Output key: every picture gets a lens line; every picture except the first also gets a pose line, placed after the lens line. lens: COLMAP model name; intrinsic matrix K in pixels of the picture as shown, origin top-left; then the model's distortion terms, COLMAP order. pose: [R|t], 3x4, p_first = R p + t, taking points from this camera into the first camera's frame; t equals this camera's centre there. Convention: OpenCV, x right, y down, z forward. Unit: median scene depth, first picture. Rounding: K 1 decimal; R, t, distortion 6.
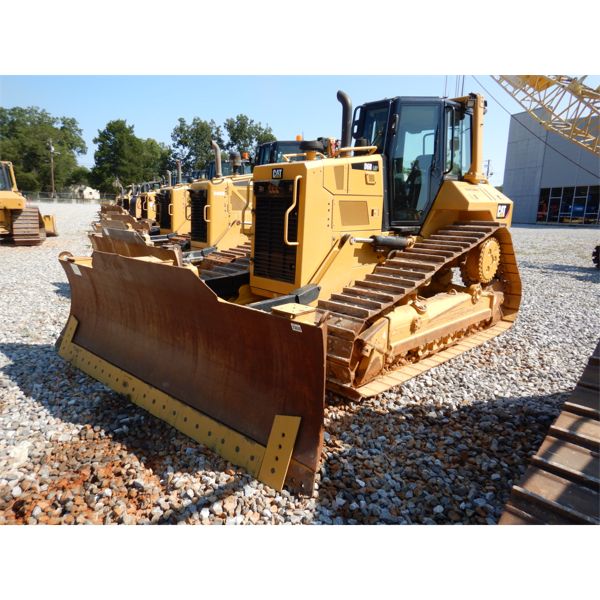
lens RADIAL K [[430.6, 0, 298.1], [0, 430.6, 304.2], [0, 0, 1]] dist [-0.000089, 0.002100]
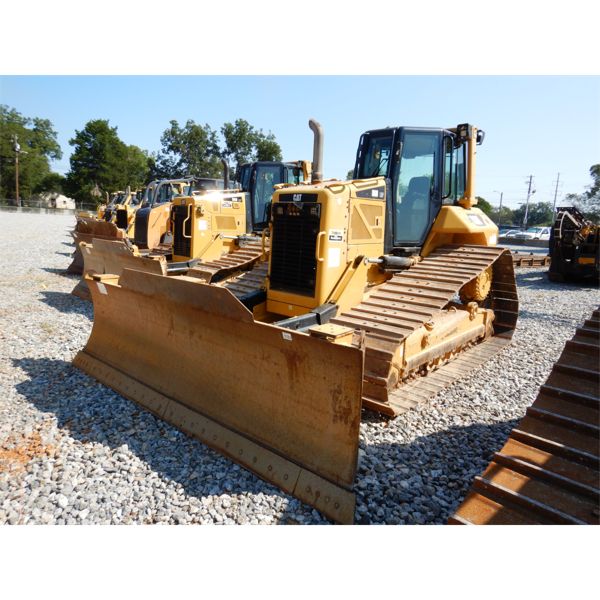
lens RADIAL K [[426.6, 0, 300.0], [0, 426.6, 300.0], [0, 0, 1]] dist [0.000575, -0.002170]
pose [[0.998146, 0.011171, 0.059828, -0.057002], [-0.008921, 0.999247, -0.037748, -0.032436], [-0.060205, 0.037144, 0.997495, 0.120997]]
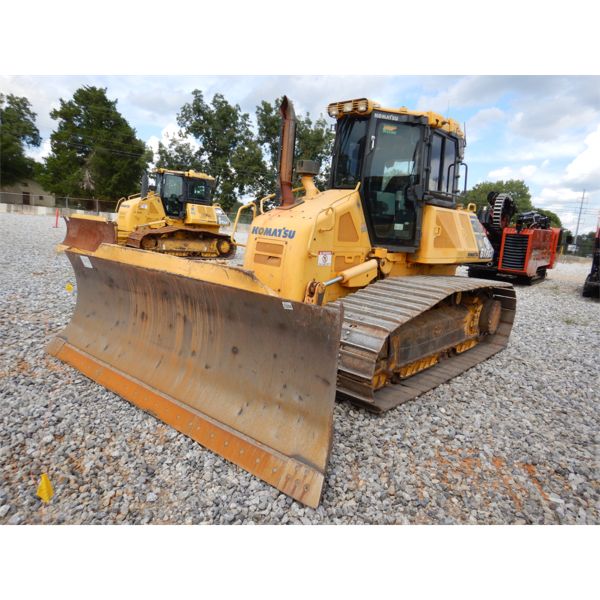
lens RADIAL K [[426.6, 0, 300.0], [0, 426.6, 300.0], [0, 0, 1]] dist [0.000575, -0.002170]
pose [[0.993954, 0.039787, 0.102335, -0.158431], [-0.034107, 0.997810, -0.056668, -0.082784], [-0.104366, 0.052835, 0.993135, 0.339031]]
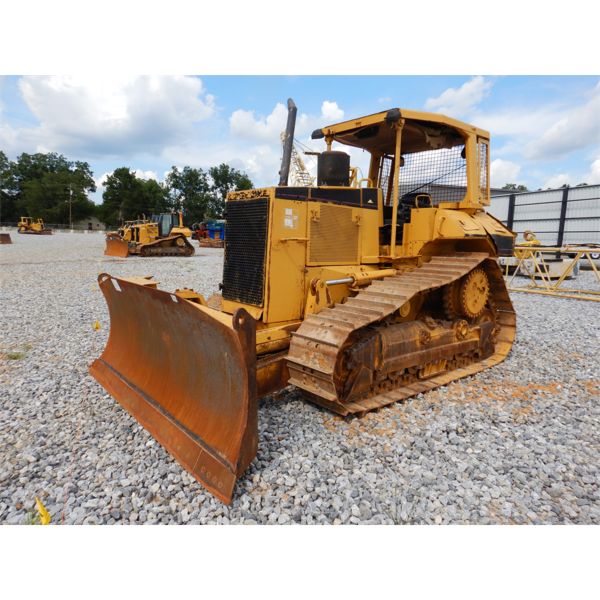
lens RADIAL K [[426.6, 0, 300.0], [0, 426.6, 300.0], [0, 0, 1]] dist [0.000575, -0.002170]
pose [[0.999933, 0.009992, 0.005925, 0.083879], [-0.009472, 0.996574, -0.082167, 0.046866], [-0.006726, 0.082105, 0.996601, -0.189319]]
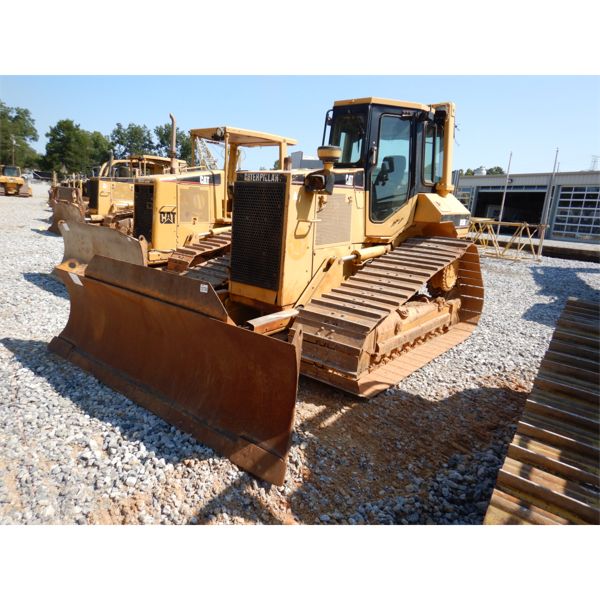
lens RADIAL K [[430.6, 0, 298.1], [0, 430.6, 304.2], [0, 0, 1]] dist [-0.000089, 0.002100]
pose [[0.993529, 0.043520, 0.104914, 0.138375], [-0.043974, 0.999031, 0.002012, 0.075156], [-0.104725, -0.006612, 0.994479, -0.312190]]
